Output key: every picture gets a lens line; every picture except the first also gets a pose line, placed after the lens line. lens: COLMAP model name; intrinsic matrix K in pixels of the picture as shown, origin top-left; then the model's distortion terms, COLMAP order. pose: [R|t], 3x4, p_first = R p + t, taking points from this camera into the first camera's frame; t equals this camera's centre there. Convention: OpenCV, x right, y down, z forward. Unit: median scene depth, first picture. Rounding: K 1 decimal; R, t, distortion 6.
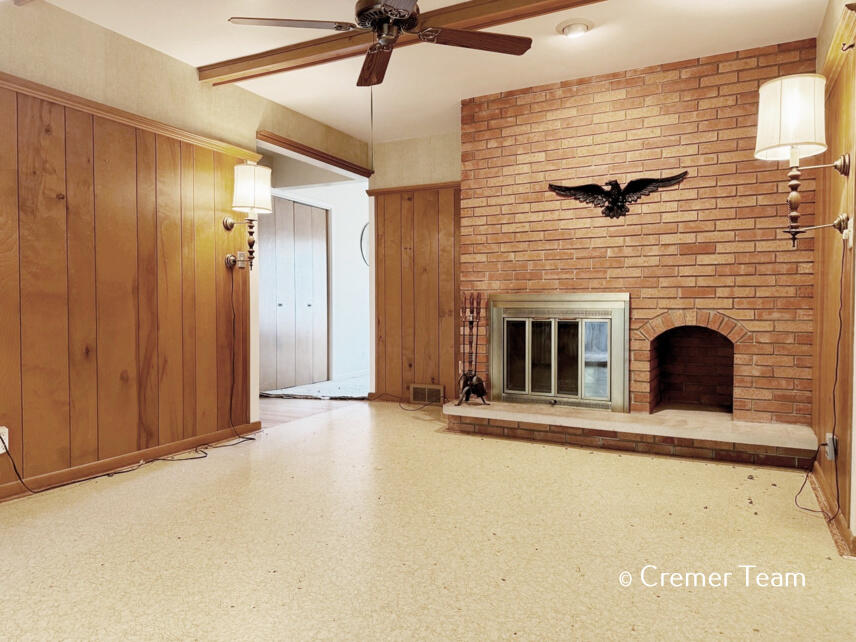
lens RADIAL K [[604.4, 0, 423.8], [0, 604.4, 318.9], [0, 0, 1]] dist [0.099718, -0.089163]
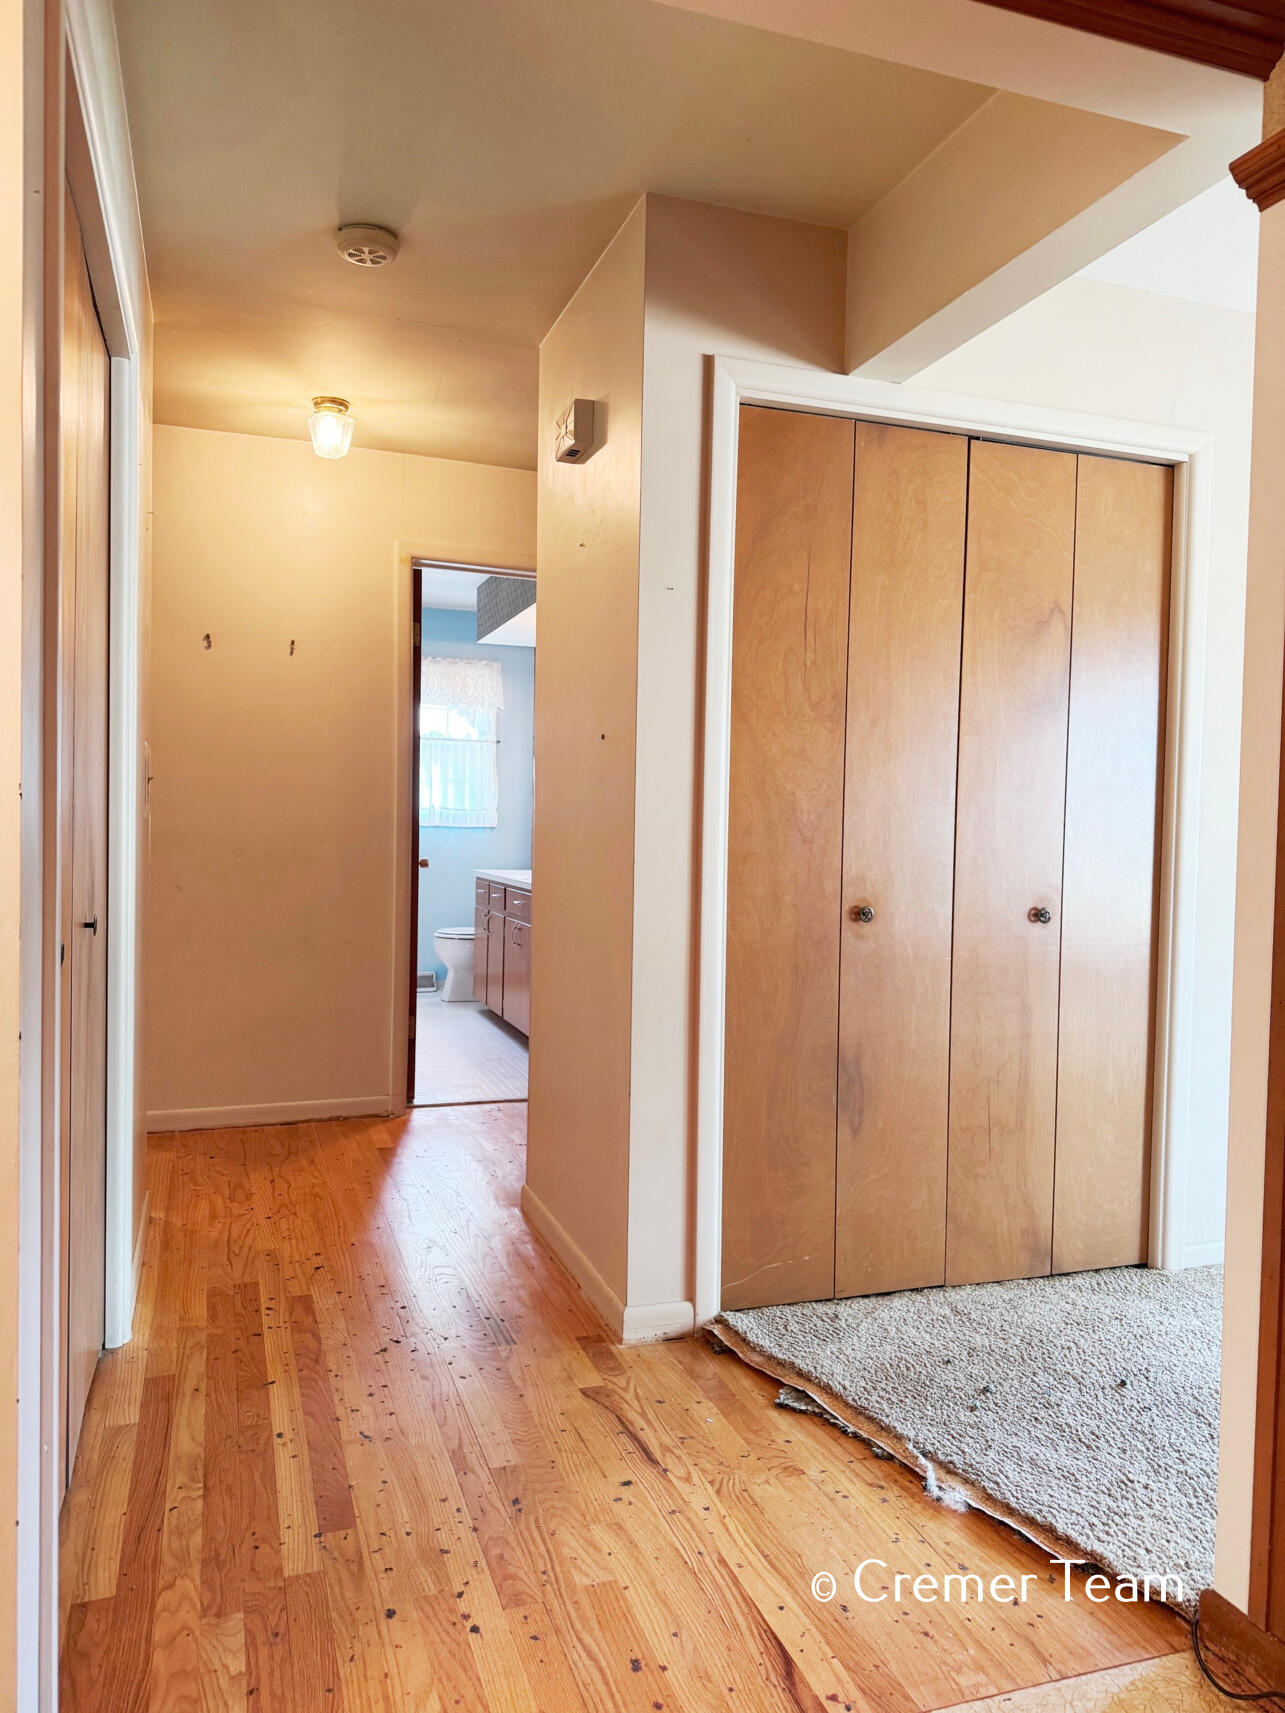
lens RADIAL K [[1209.6, 0, 642.5], [0, 1209.6, 856.5], [0, 0, 1]] dist [0.099718, -0.089163]
pose [[0.728358, 0.033765, -0.684364, 0.010716], [-0.035437, 0.999305, 0.011588, -0.071796], [0.684280, 0.015812, 0.729048, 0.975454]]
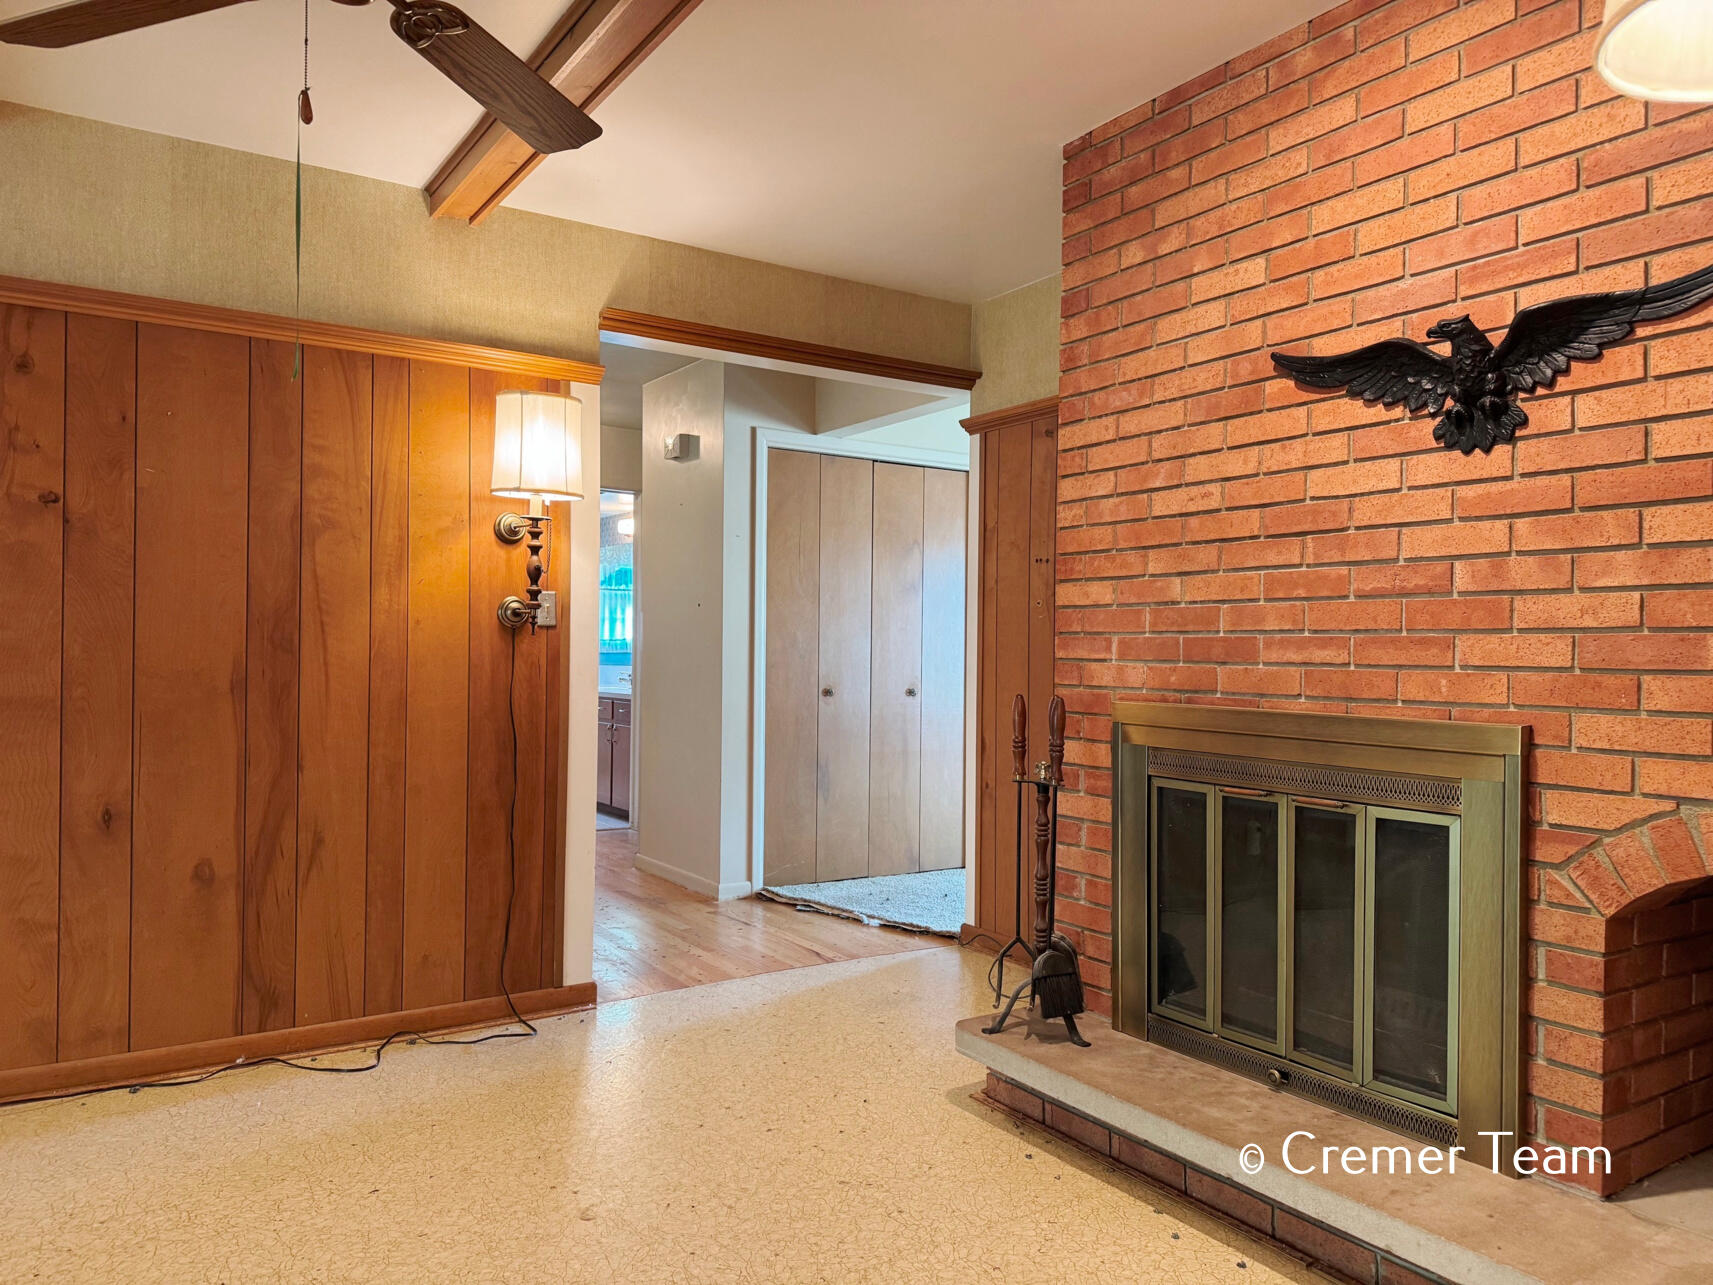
lens RADIAL K [[1200.5, 0, 853.2], [0, 1200.5, 649.6], [0, 0, 1]] dist [0.003368, -0.000054]
pose [[0.871328, 0.009086, -0.490616, 0.328262], [-0.022171, 0.999536, -0.020865, -0.057172], [0.490199, 0.029058, 0.871126, 0.383311]]
